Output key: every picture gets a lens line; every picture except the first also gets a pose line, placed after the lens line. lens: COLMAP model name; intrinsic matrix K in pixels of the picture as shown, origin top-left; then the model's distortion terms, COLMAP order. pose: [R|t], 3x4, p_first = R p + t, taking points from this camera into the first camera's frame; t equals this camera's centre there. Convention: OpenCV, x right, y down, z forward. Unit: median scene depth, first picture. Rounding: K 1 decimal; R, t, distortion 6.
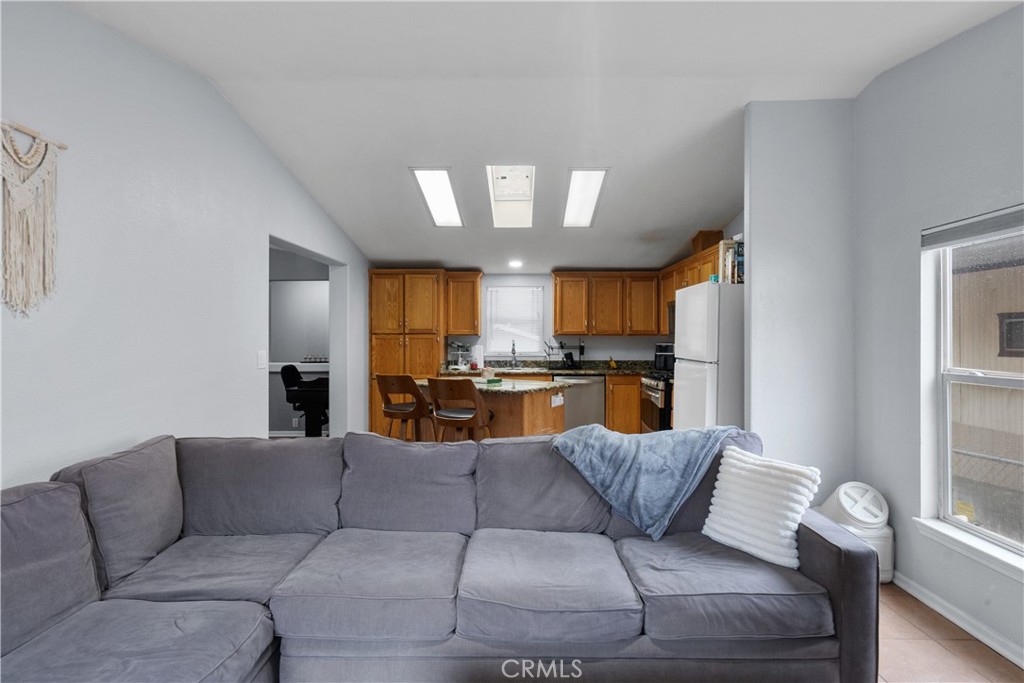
lens RADIAL K [[548.3, 0, 513.6], [0, 548.3, 340.4], [0, 0, 1]] dist [0.000249, 0.003565]
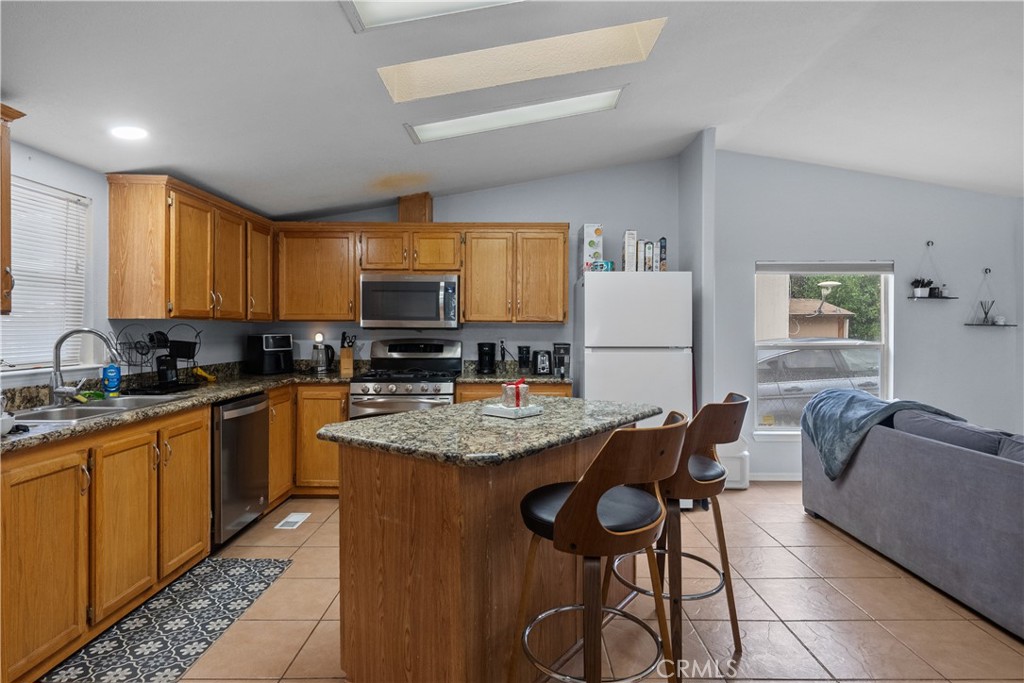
lens RADIAL K [[548.3, 0, 511.2], [0, 548.3, 332.4], [0, 0, 1]] dist [0.000249, 0.003565]
pose [[-0.011443, -0.008438, 0.999899, -0.378185], [0.005443, 0.999949, 0.008501, -0.000154], [-0.999920, 0.005540, -0.011397, 0.719421]]
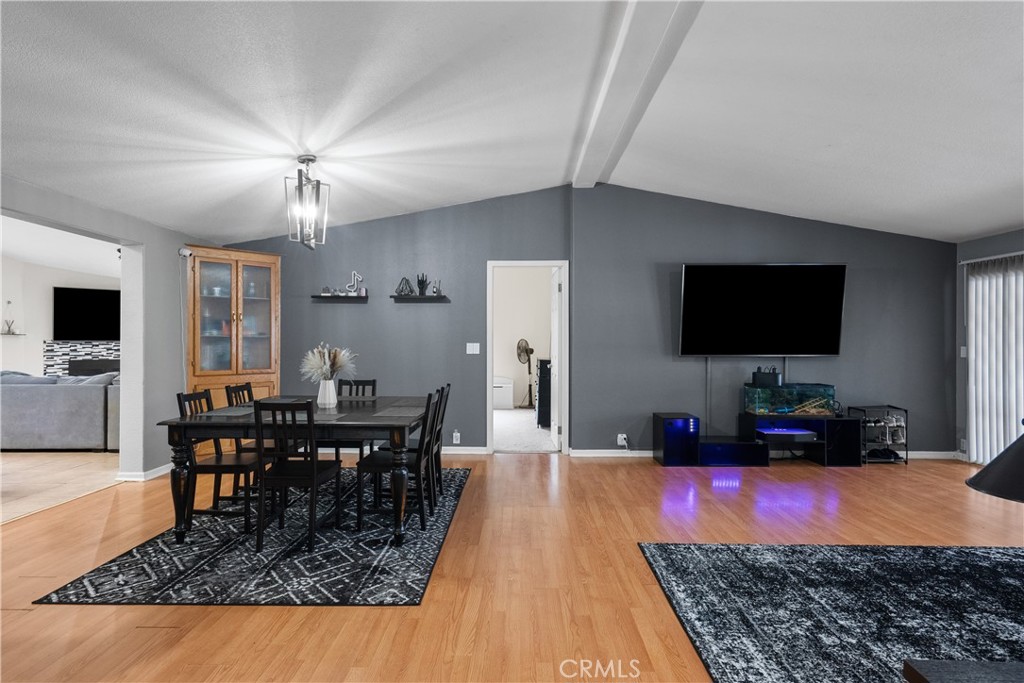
lens RADIAL K [[548.3, 0, 513.0], [0, 548.3, 343.0], [0, 0, 1]] dist [0.000249, 0.003565]
pose [[-0.999949, -0.005614, -0.008362, -0.766967], [-0.005696, 0.999935, 0.009877, 0.000642], [0.008306, 0.009924, -0.999916, 1.302878]]
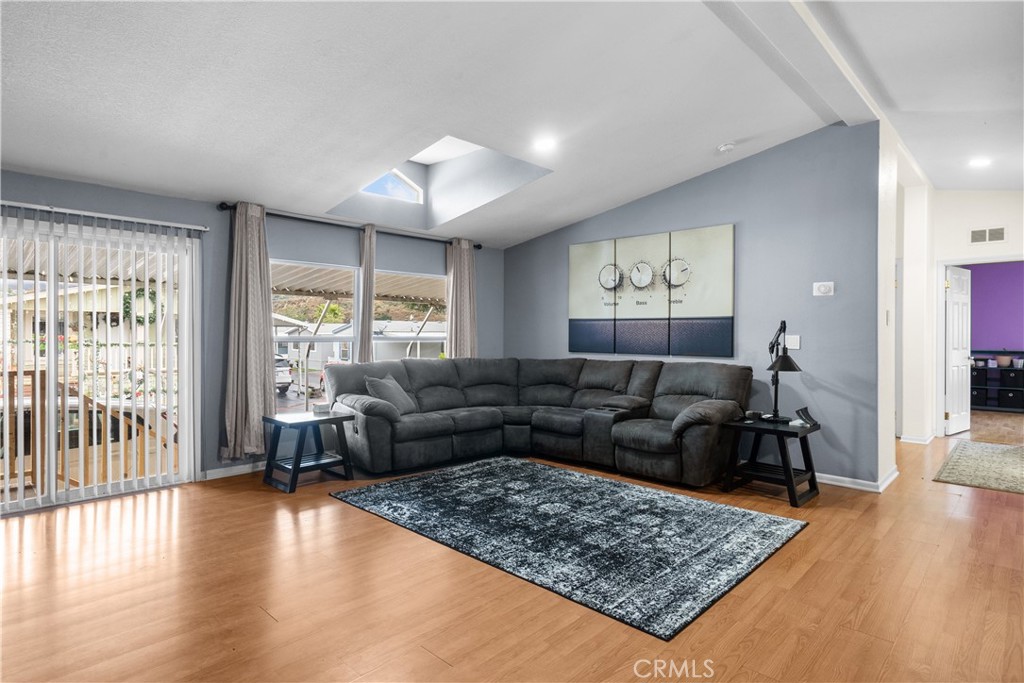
lens RADIAL K [[548.3, 0, 513.3], [0, 548.3, 338.4], [0, 0, 1]] dist [0.000249, 0.003565]
pose [[0.745541, 0.009916, -0.666386, -0.739423], [-0.007164, 0.999951, 0.006865, 0.005746], [0.666421, -0.000344, 0.745575, 0.514282]]
